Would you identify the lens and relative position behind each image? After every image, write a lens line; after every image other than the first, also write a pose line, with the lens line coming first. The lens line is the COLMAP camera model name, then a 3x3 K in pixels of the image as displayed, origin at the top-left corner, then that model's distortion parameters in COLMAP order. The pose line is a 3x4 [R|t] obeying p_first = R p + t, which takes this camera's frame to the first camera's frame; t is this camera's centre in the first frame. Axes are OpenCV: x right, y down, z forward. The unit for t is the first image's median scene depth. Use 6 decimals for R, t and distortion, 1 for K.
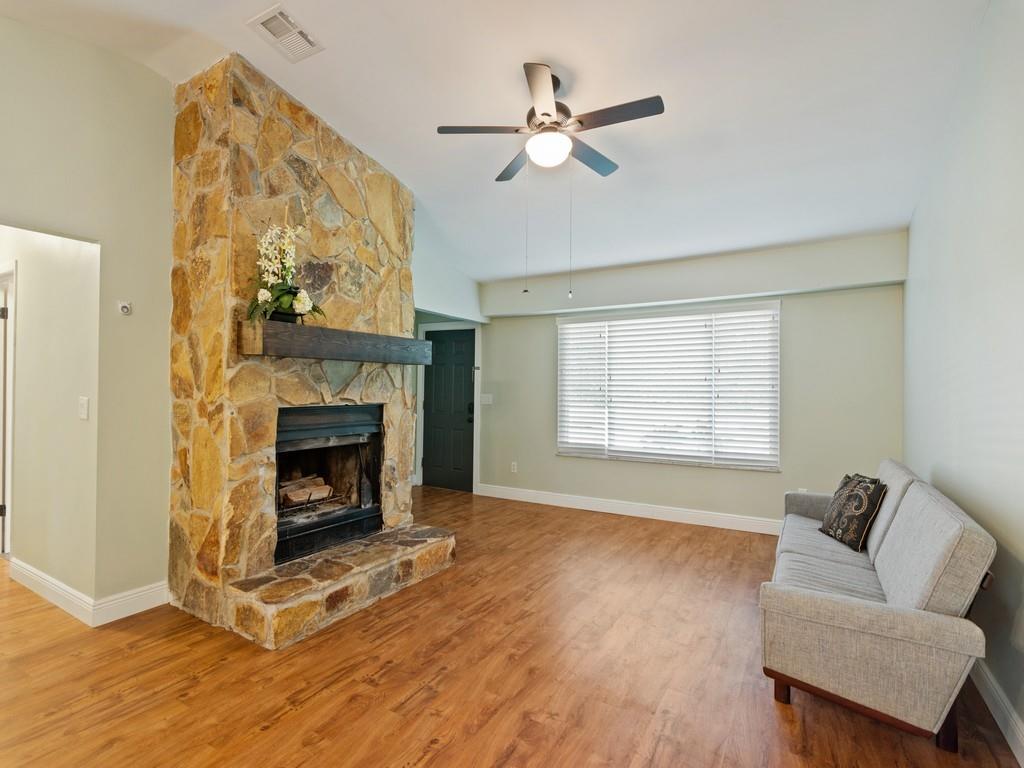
lens RADIAL K [[493.3, 0, 508.4], [0, 493.3, 382.5], [0, 0, 1]] dist [-0.007212, -0.000877]
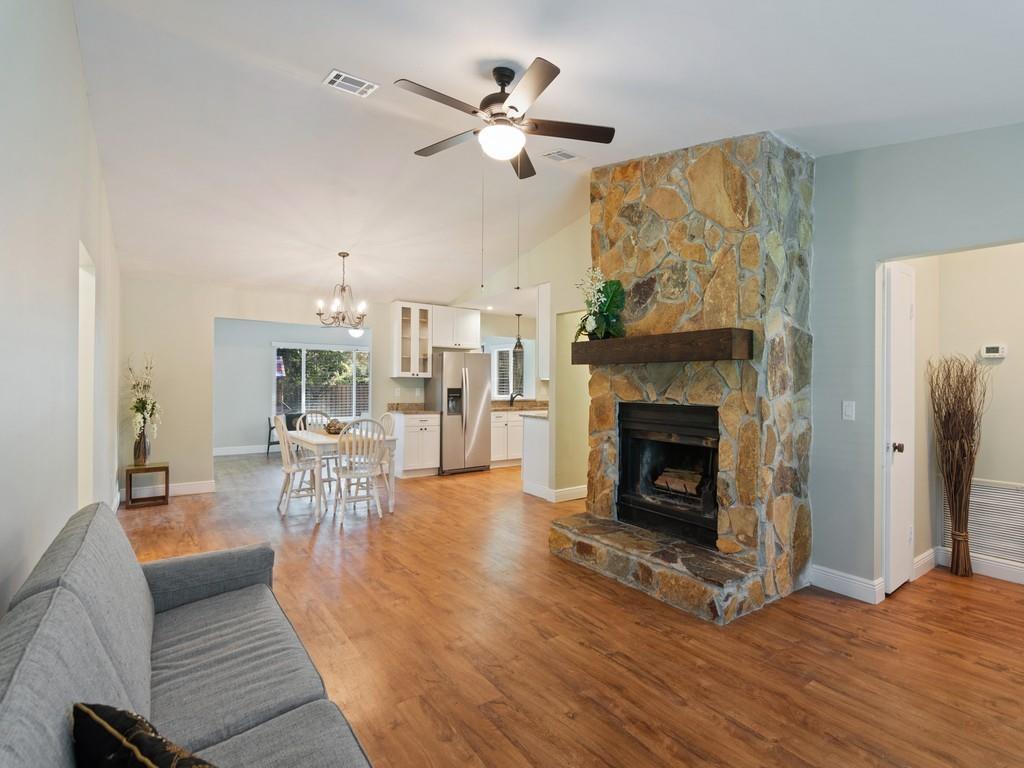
lens RADIAL K [[493.3, 0, 508.4], [0, 493.3, 382.5], [0, 0, 1]] dist [-0.007212, -0.000877]
pose [[-0.400178, -0.009640, -0.916387, 0.790791], [-0.000371, 0.999946, -0.010357, 0.010834], [0.916437, -0.003804, -0.400160, 1.138019]]
